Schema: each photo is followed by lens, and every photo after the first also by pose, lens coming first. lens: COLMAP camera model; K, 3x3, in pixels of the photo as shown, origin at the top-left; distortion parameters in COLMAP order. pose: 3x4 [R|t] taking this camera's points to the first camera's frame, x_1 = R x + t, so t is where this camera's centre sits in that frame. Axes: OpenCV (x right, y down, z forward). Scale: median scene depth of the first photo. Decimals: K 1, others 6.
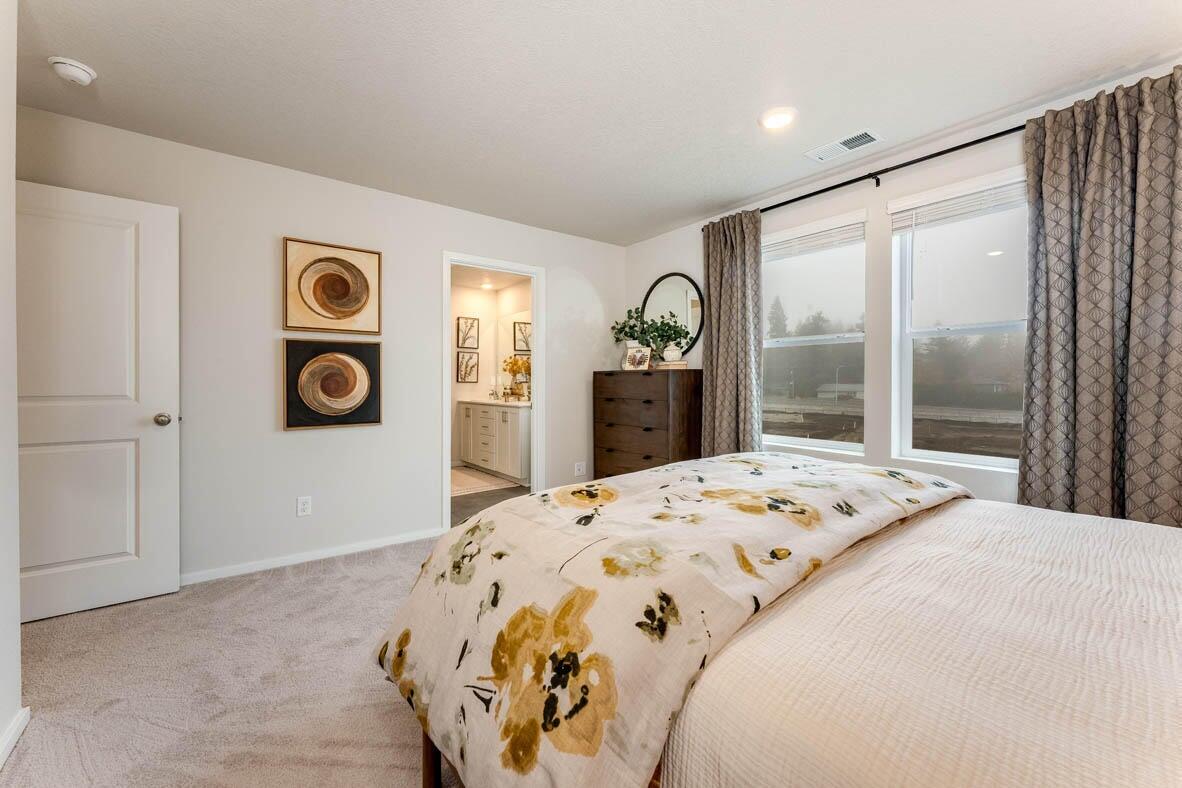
lens RADIAL K [[480.7, 0, 591.0], [0, 480.7, 394.0], [0, 0, 1]] dist [-0.000068, -0.000039]
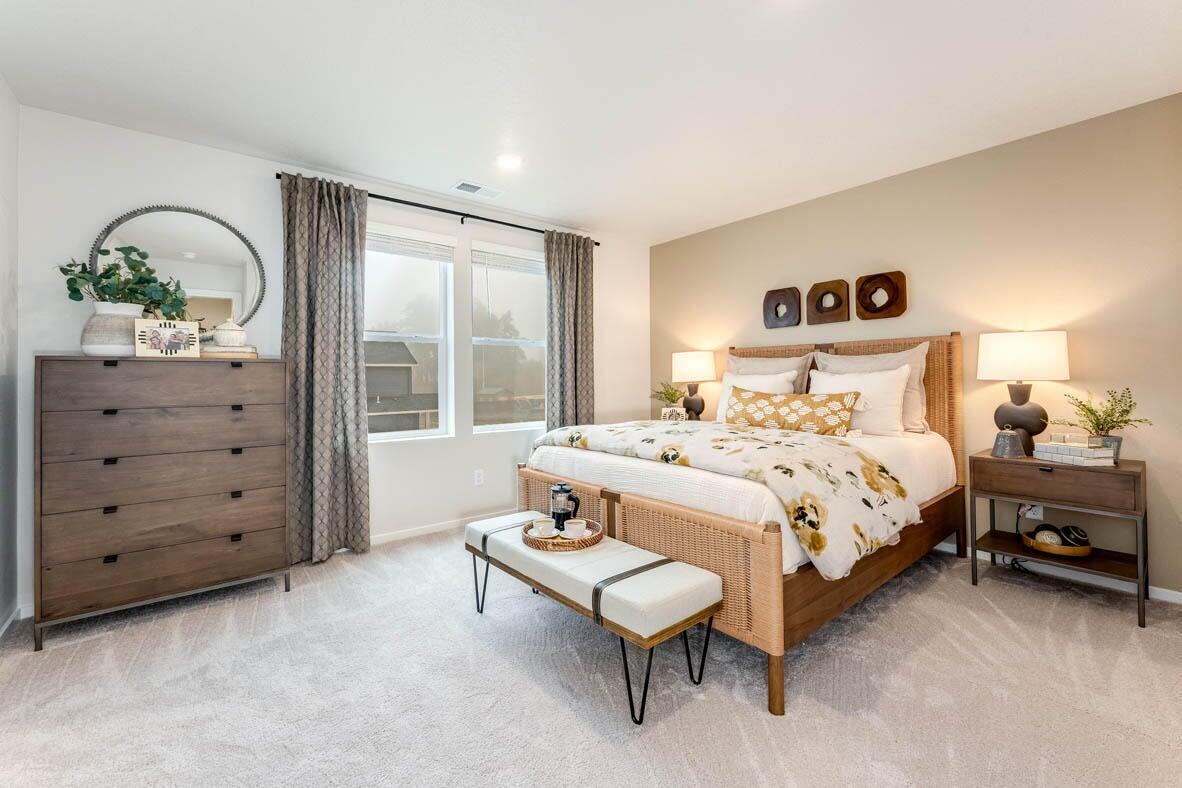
lens RADIAL K [[491.3, 0, 587.3], [0, 491.3, 368.2], [0, 0, 1]] dist [0.076081, 0.000021]
pose [[-0.045304, -0.001436, 0.998972, -0.790834], [0.028848, 0.999580, 0.002745, -0.034258], [-0.998557, 0.028943, -0.045244, 0.747783]]
